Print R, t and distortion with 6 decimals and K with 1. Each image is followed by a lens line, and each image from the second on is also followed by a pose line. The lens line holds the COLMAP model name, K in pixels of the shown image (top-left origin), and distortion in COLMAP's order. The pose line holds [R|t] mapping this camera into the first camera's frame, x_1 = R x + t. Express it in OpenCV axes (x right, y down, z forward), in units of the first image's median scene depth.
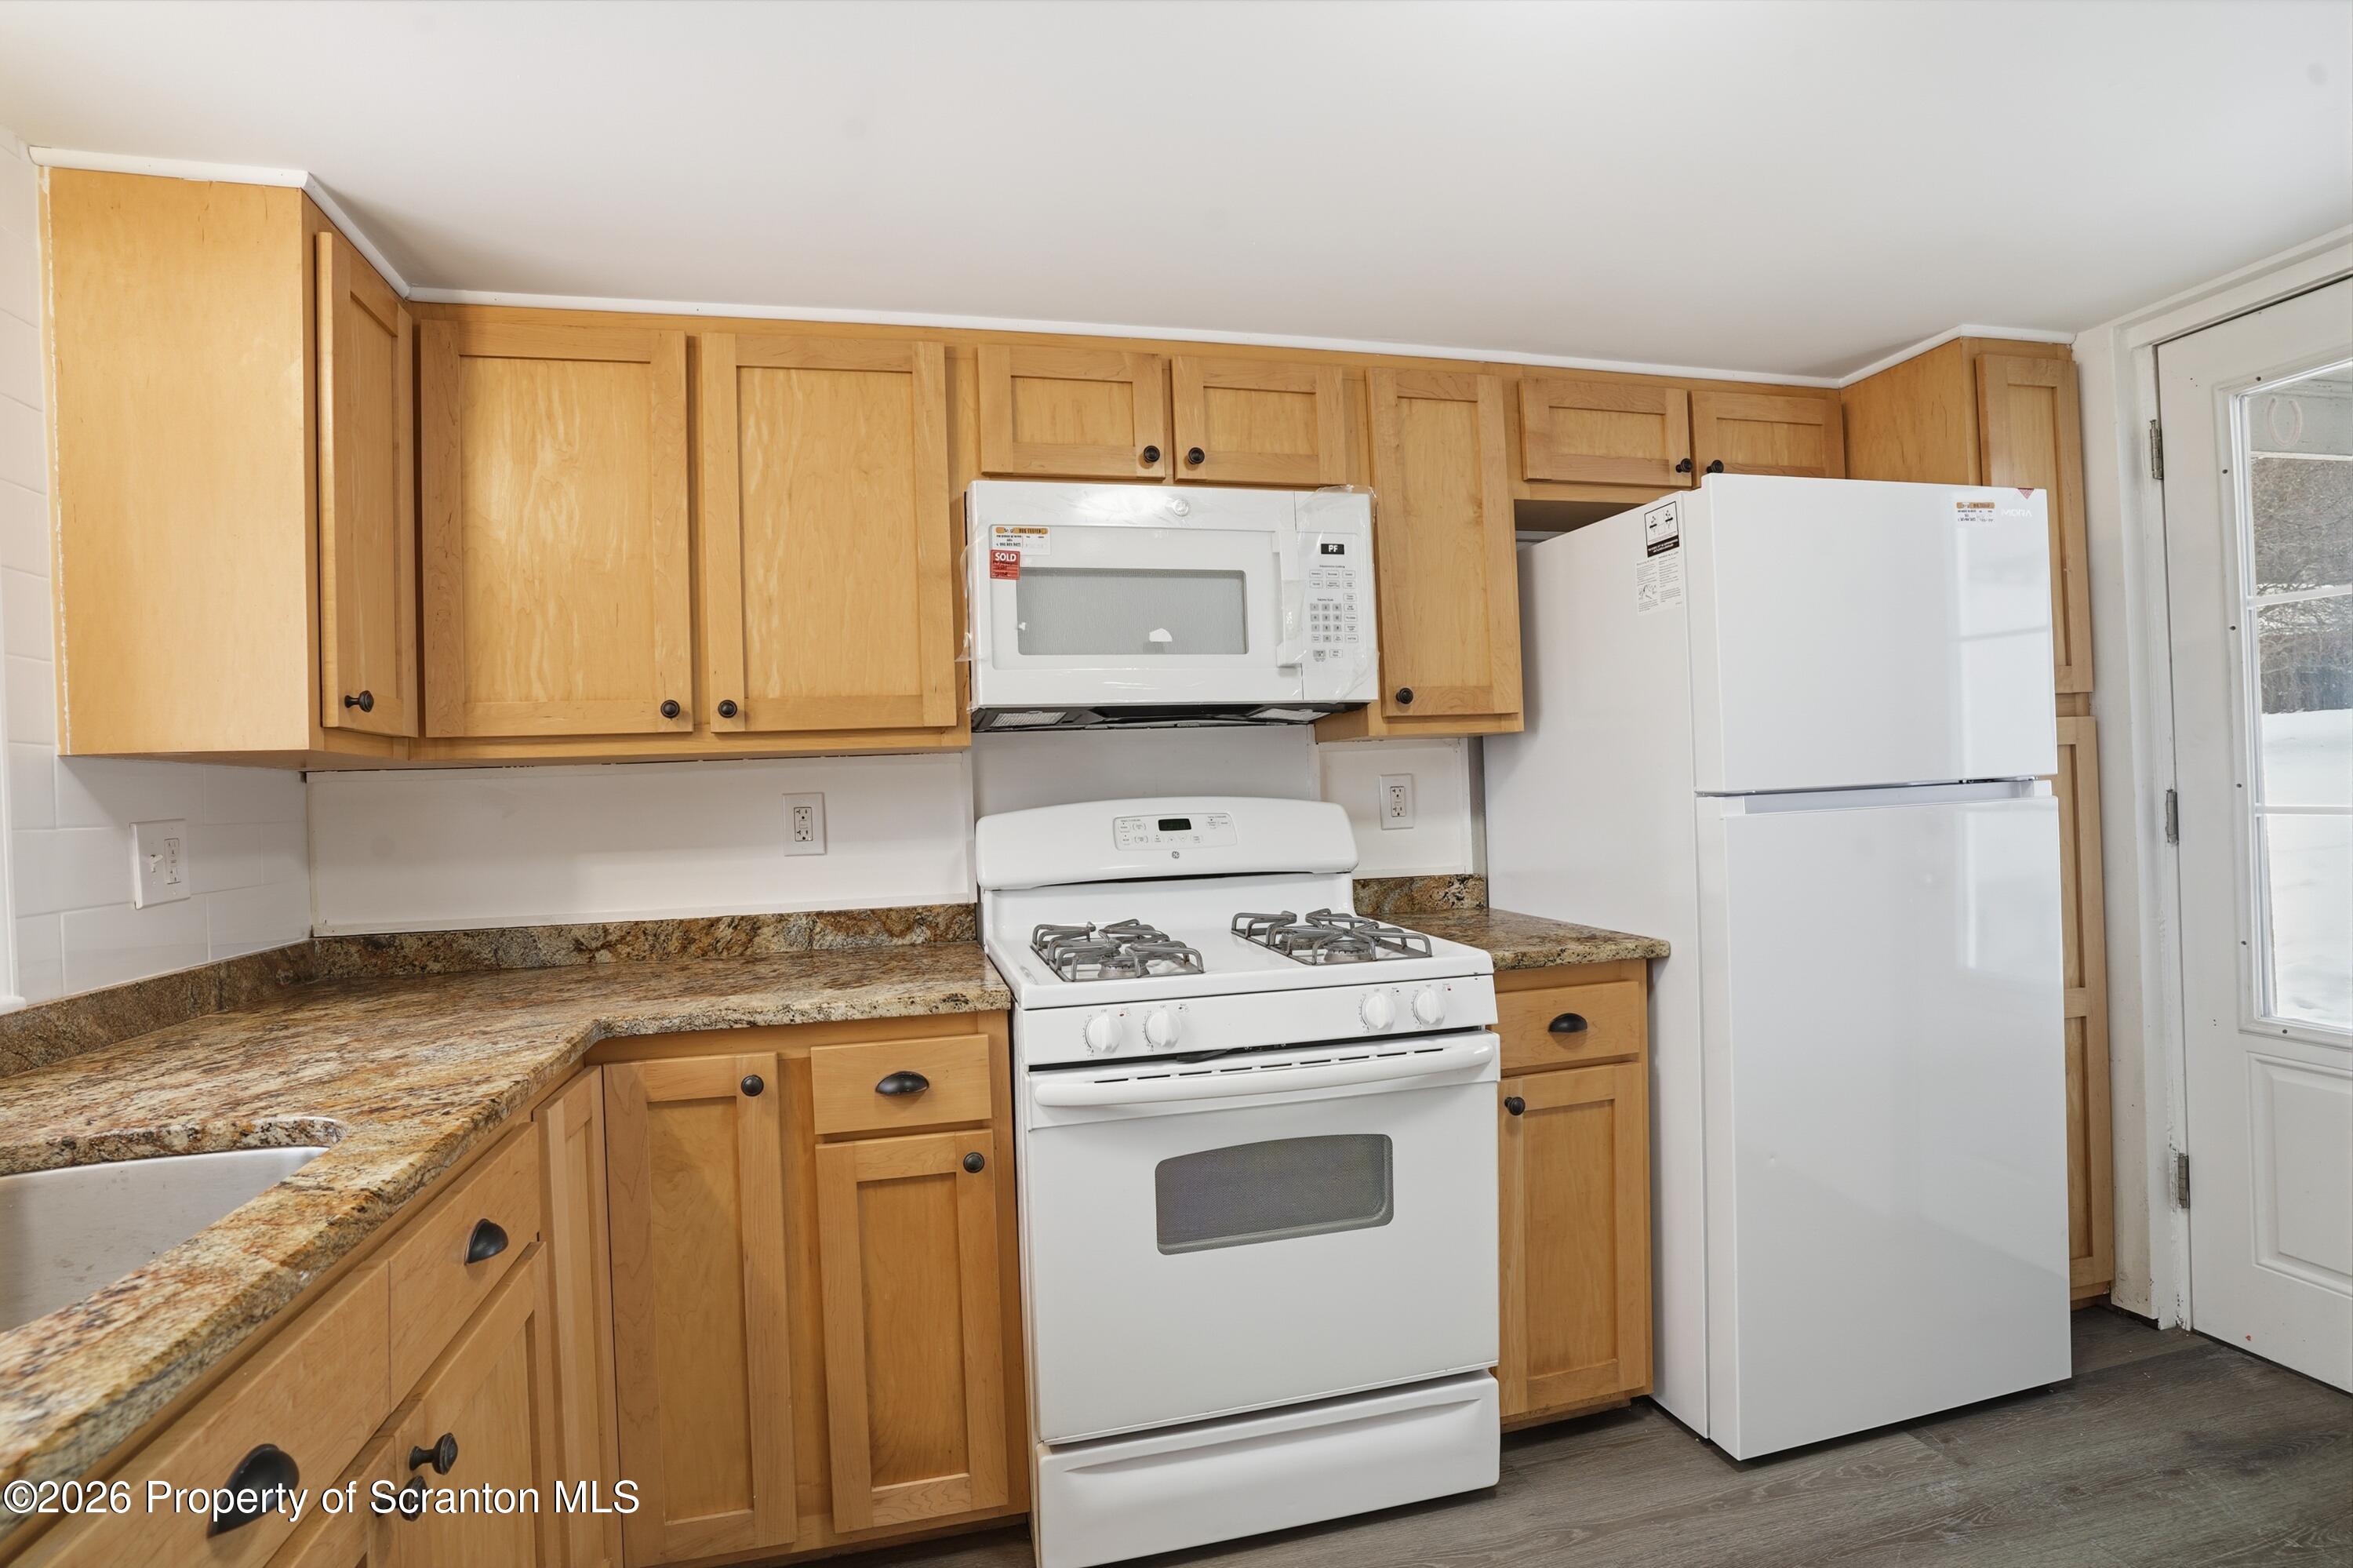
lens RADIAL K [[1148.6, 0, 1176.5], [0, 1148.6, 784.0], [0, 0, 1]] dist [-0.062765, 0.027396]
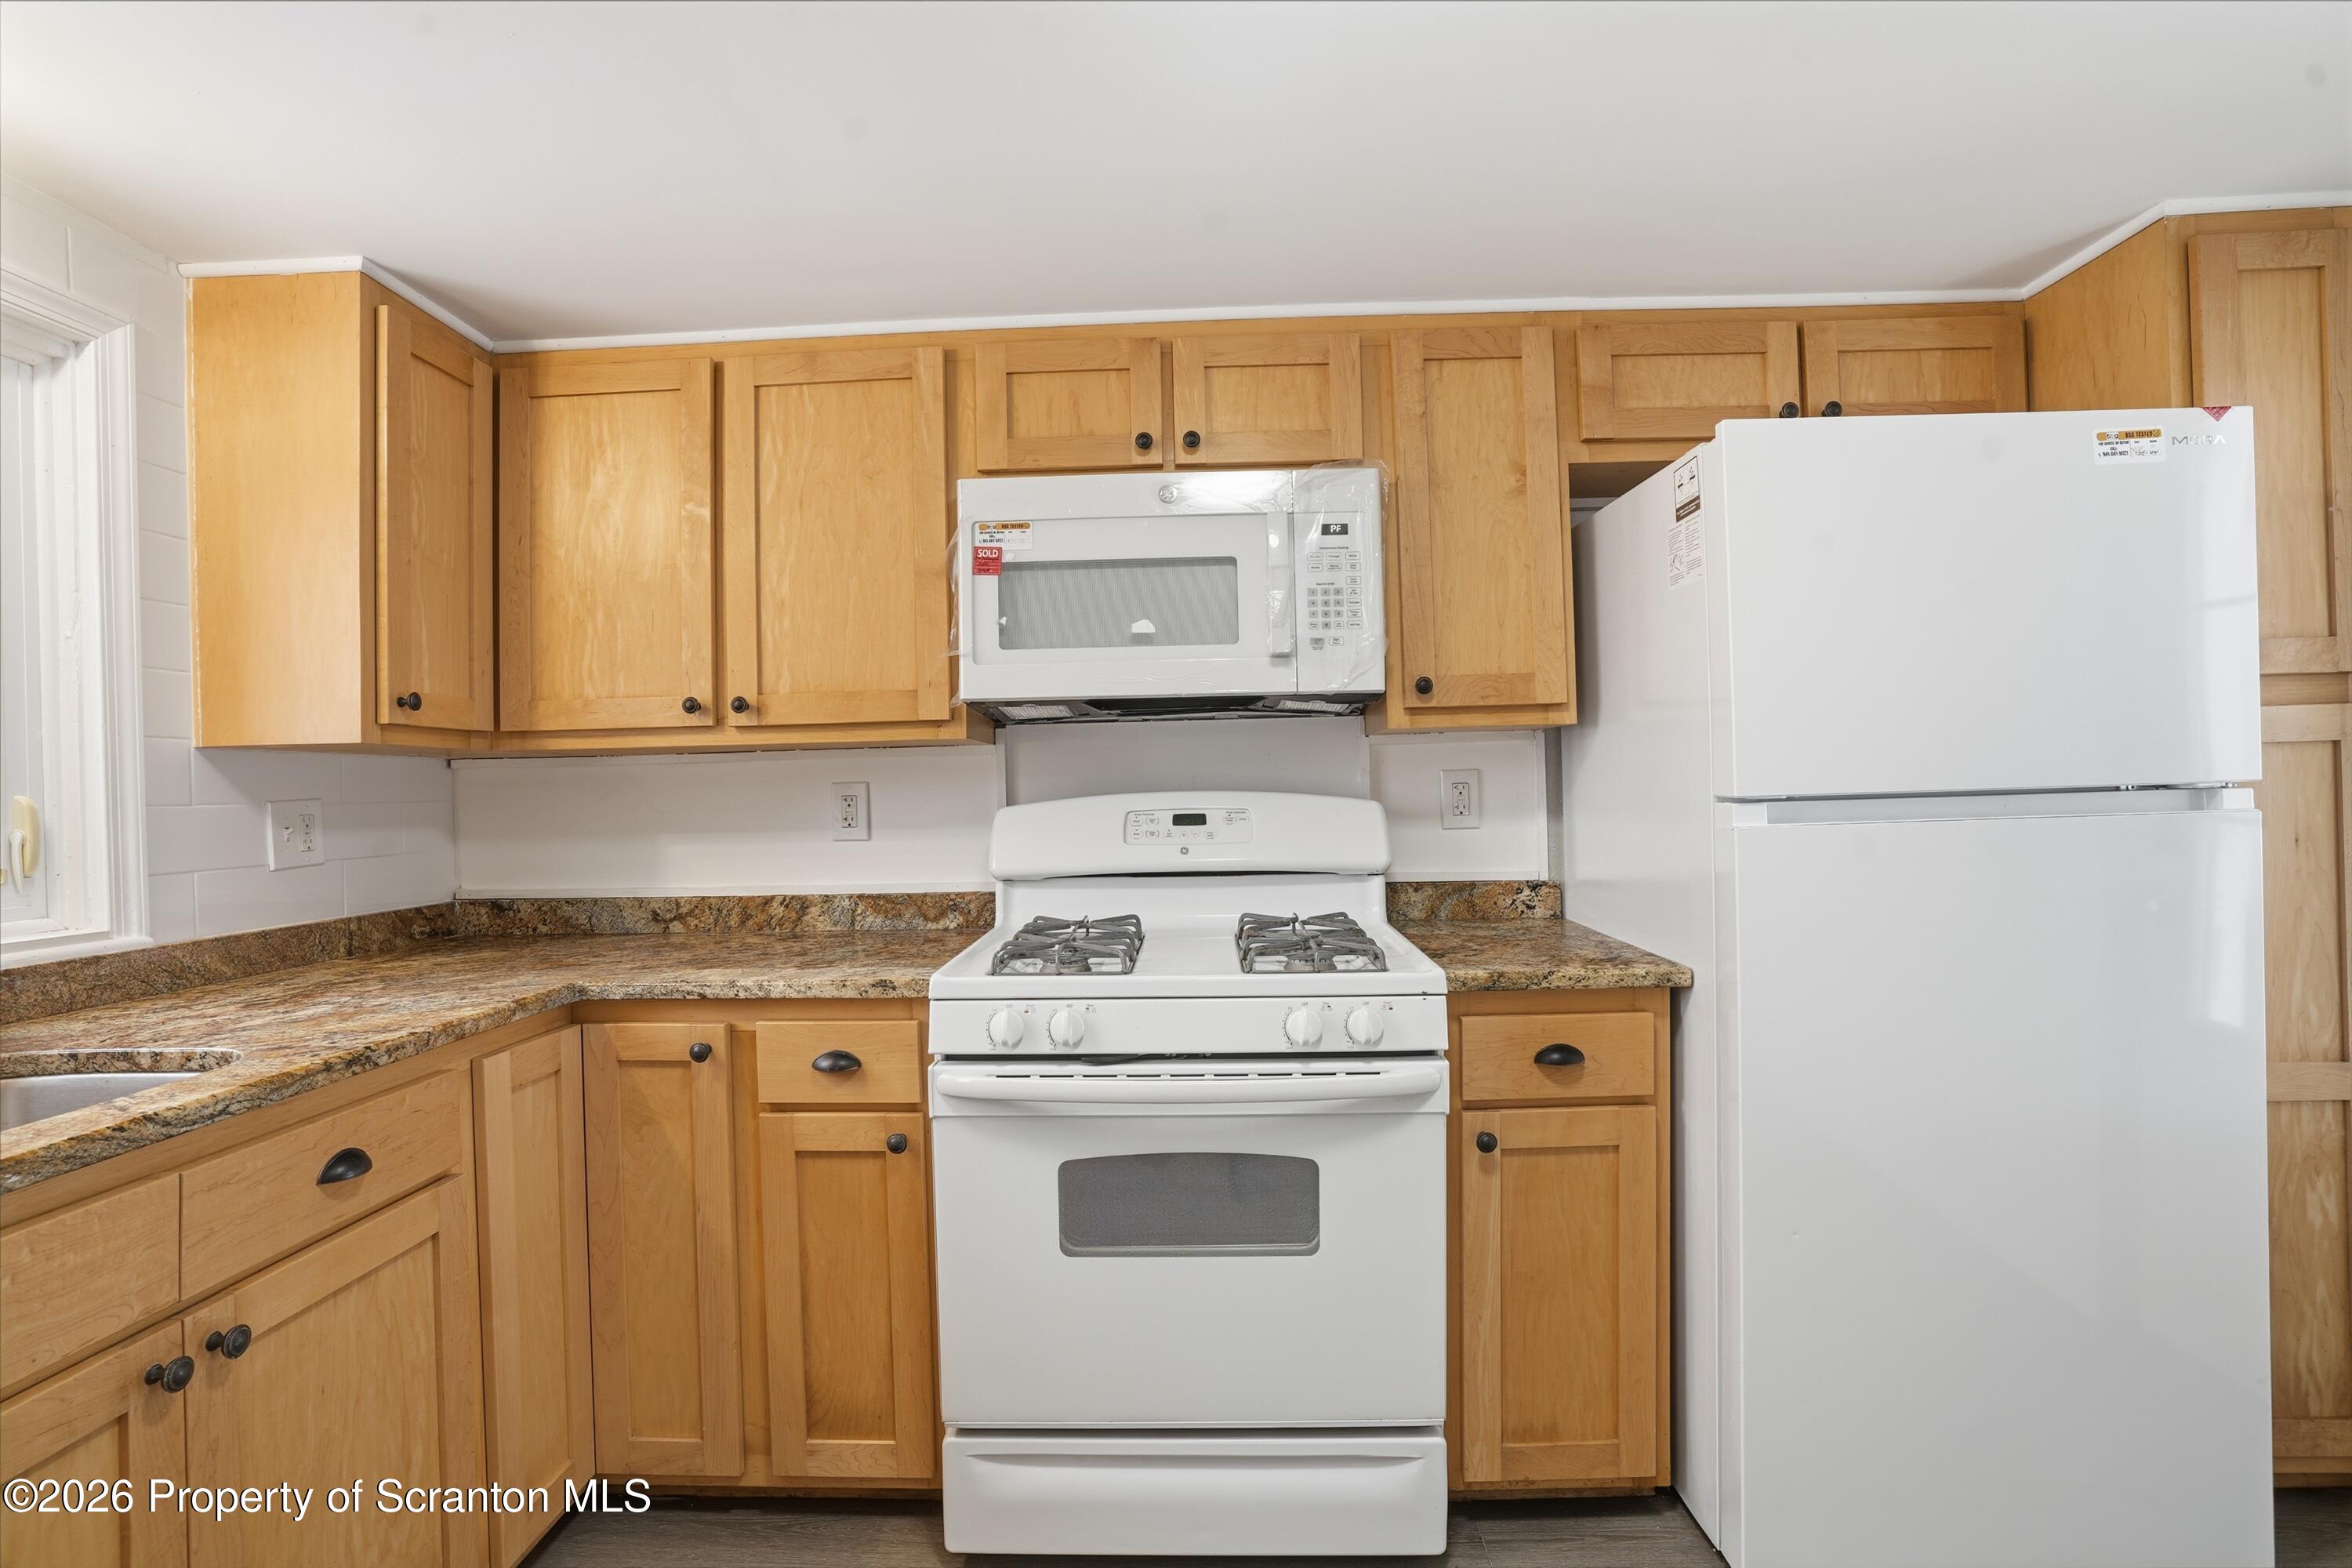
lens RADIAL K [[1148.0, 0, 1176.0], [0, 1148.0, 784.0], [0, 0, 1]] dist [-0.062765, 0.027396]
pose [[0.961164, 0.013747, -0.275637, 0.297427], [-0.010435, 0.999855, 0.013479, -0.009181], [0.275782, -0.010079, 0.961167, 0.069745]]
